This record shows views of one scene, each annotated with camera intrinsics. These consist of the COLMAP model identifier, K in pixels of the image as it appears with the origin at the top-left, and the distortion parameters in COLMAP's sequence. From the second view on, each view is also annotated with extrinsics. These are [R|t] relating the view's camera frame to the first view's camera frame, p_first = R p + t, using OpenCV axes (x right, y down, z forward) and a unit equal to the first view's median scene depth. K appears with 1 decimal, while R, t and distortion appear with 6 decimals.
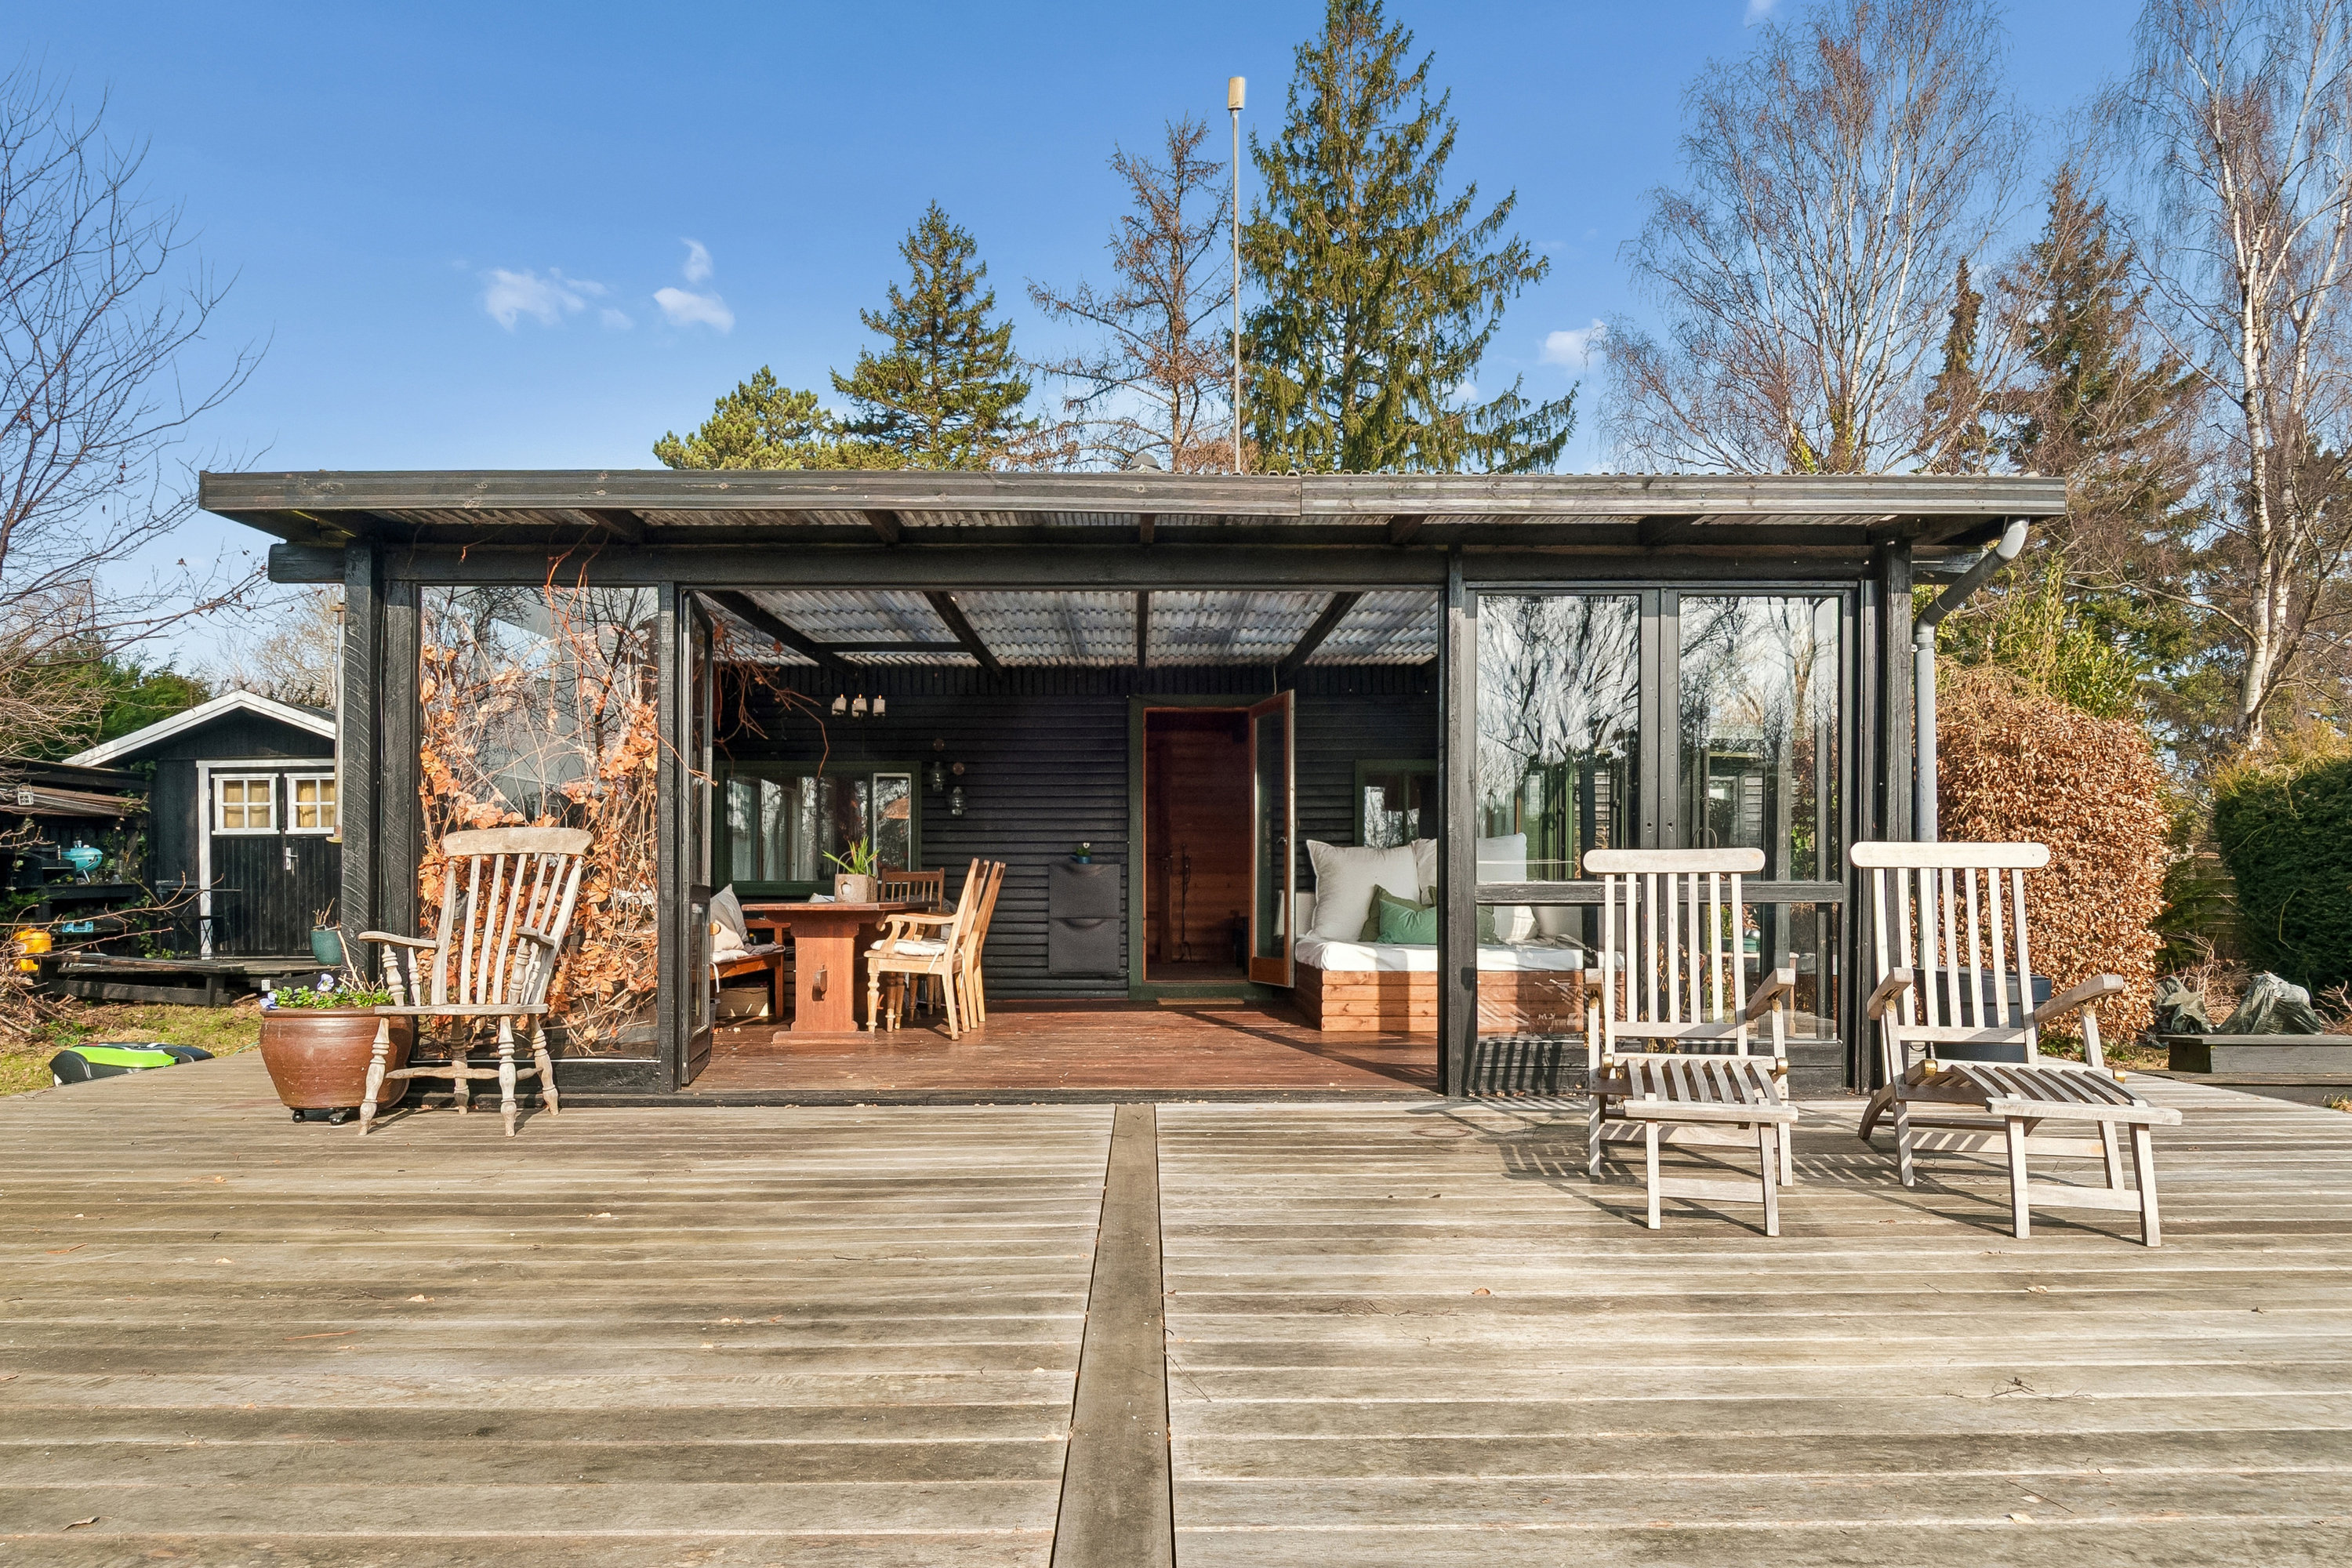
lens RADIAL K [[1467.4, 0, 1143.4], [0, 1467.4, 872.8], [0, 0, 1]] dist [0.007197, 0.001524]
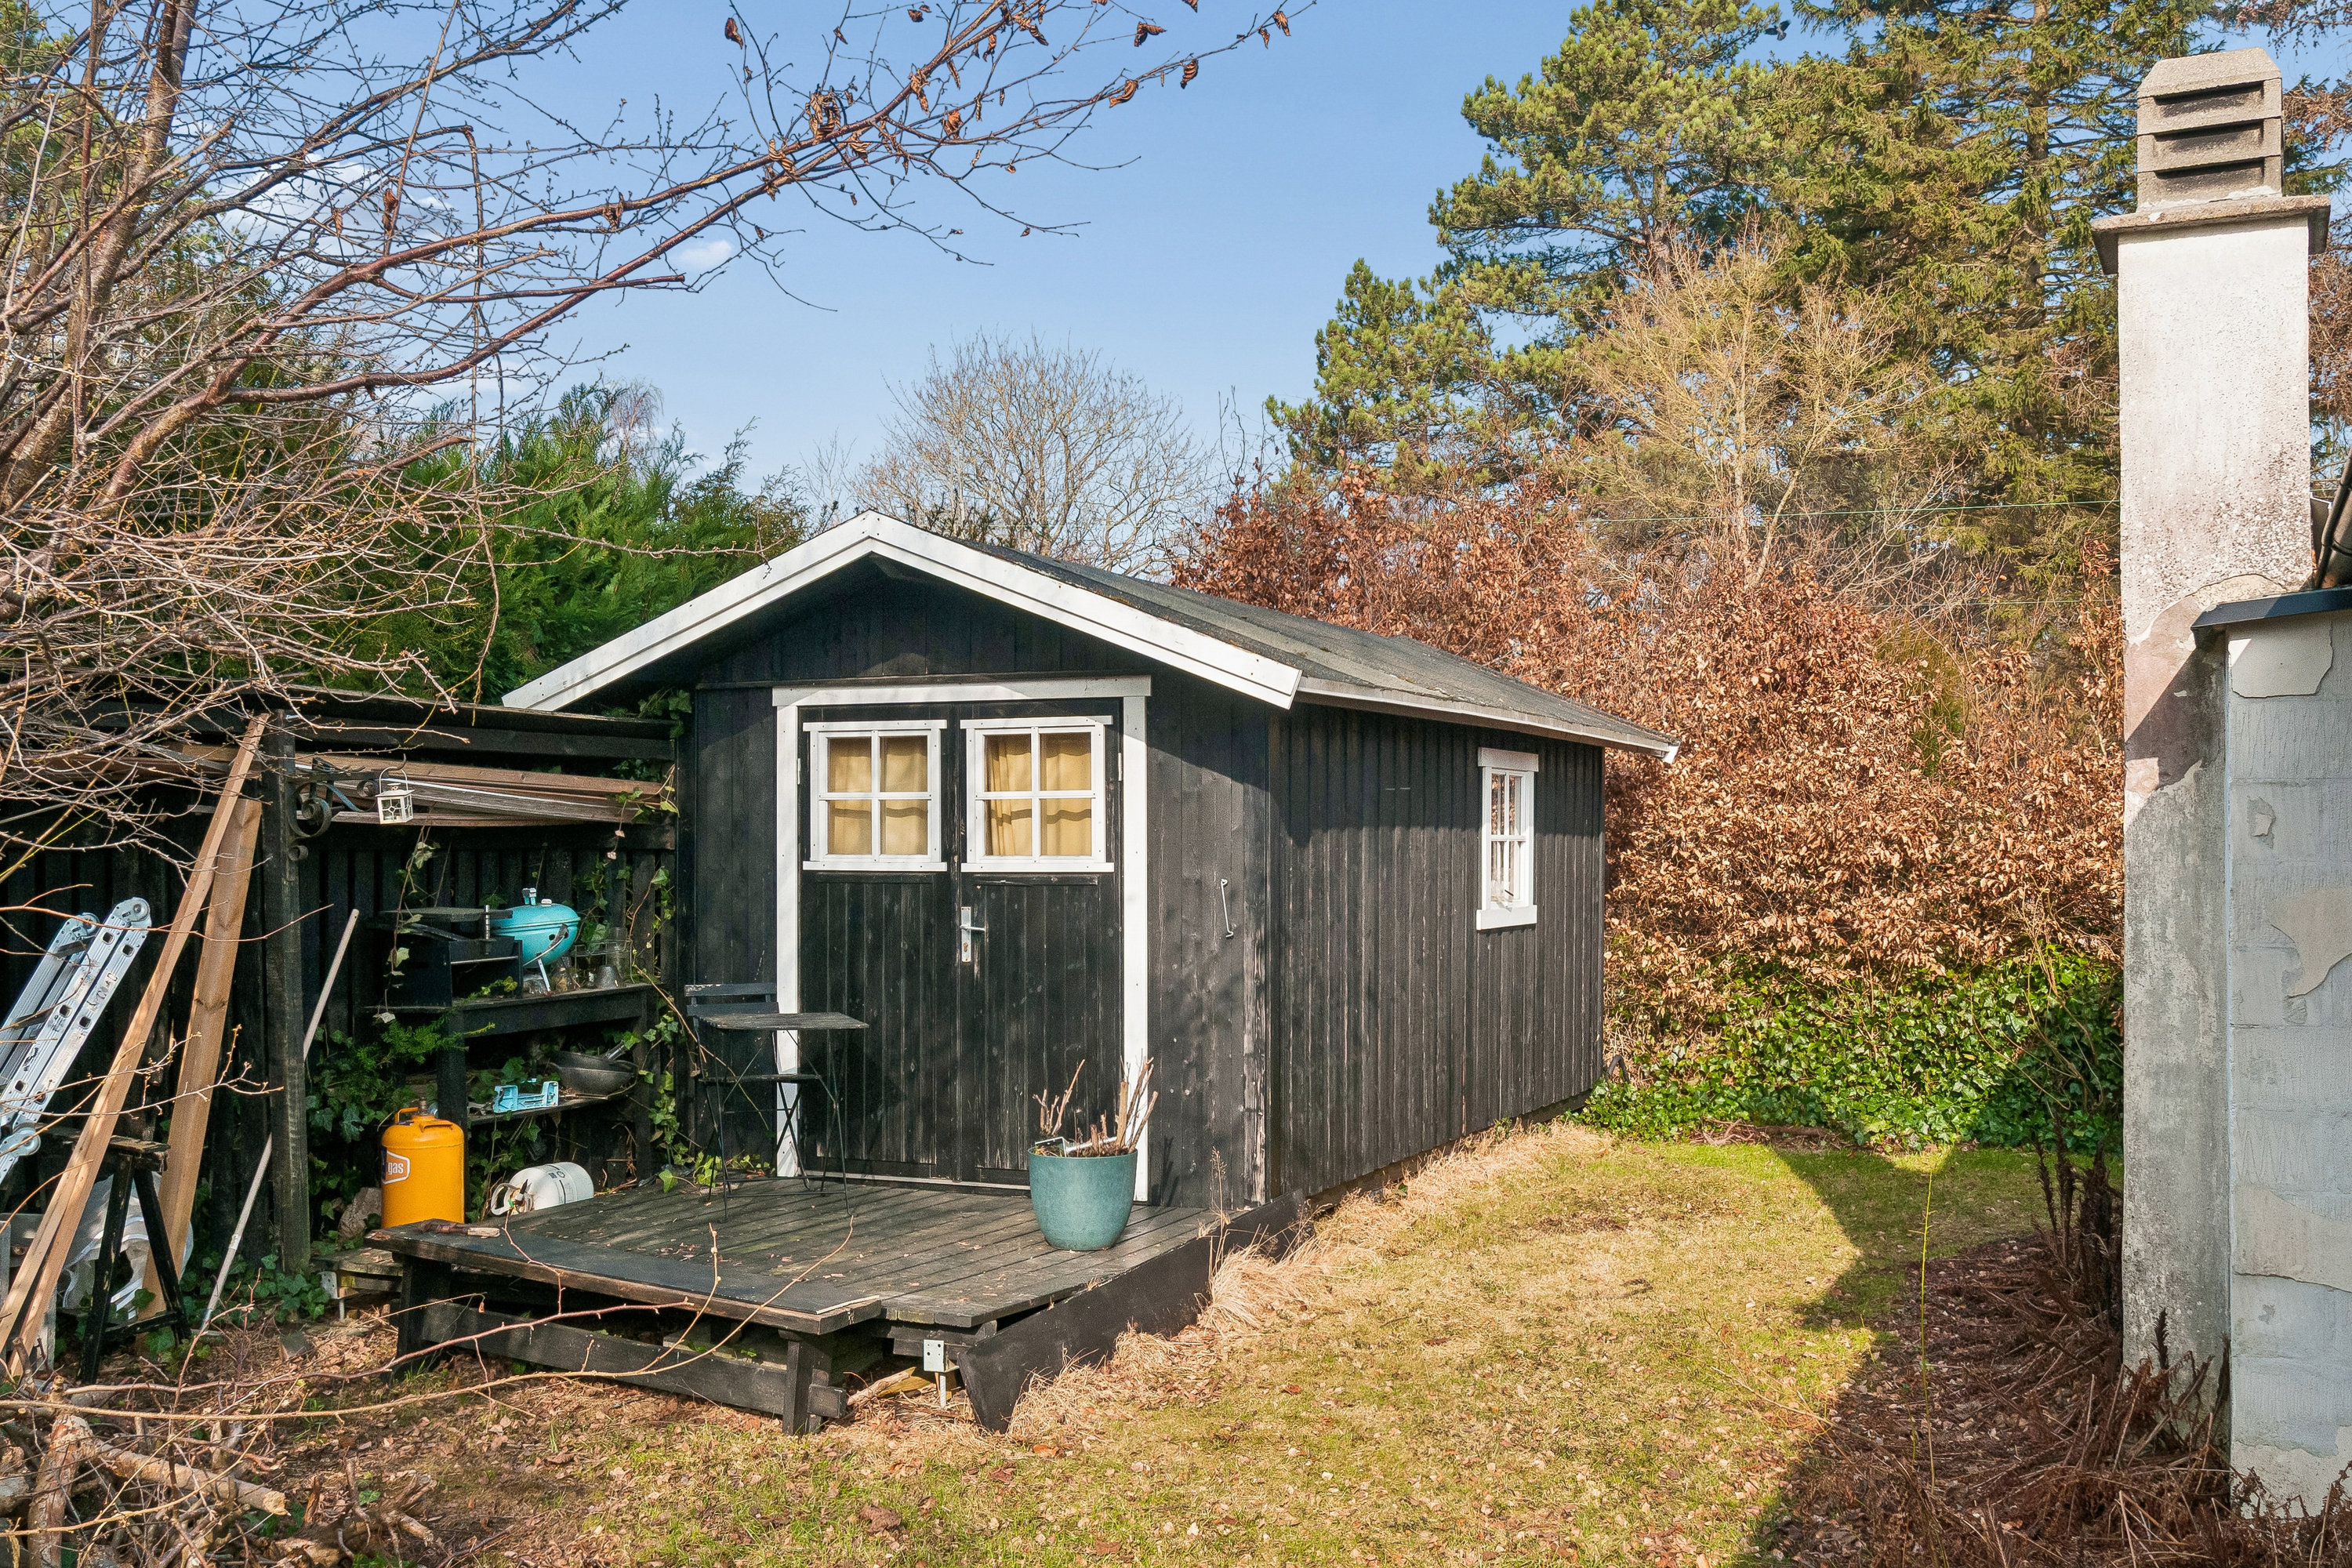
lens RADIAL K [[2510.5, 0, 1174.7], [0, 2510.5, 790.4], [0, 0, 1]] dist [-0.065364, 0.000000]
pose [[0.916020, 0.004604, -0.401107, -0.367367], [-0.011844, 0.999809, -0.015572, -0.054091], [0.400958, 0.019015, 0.915899, 0.572091]]
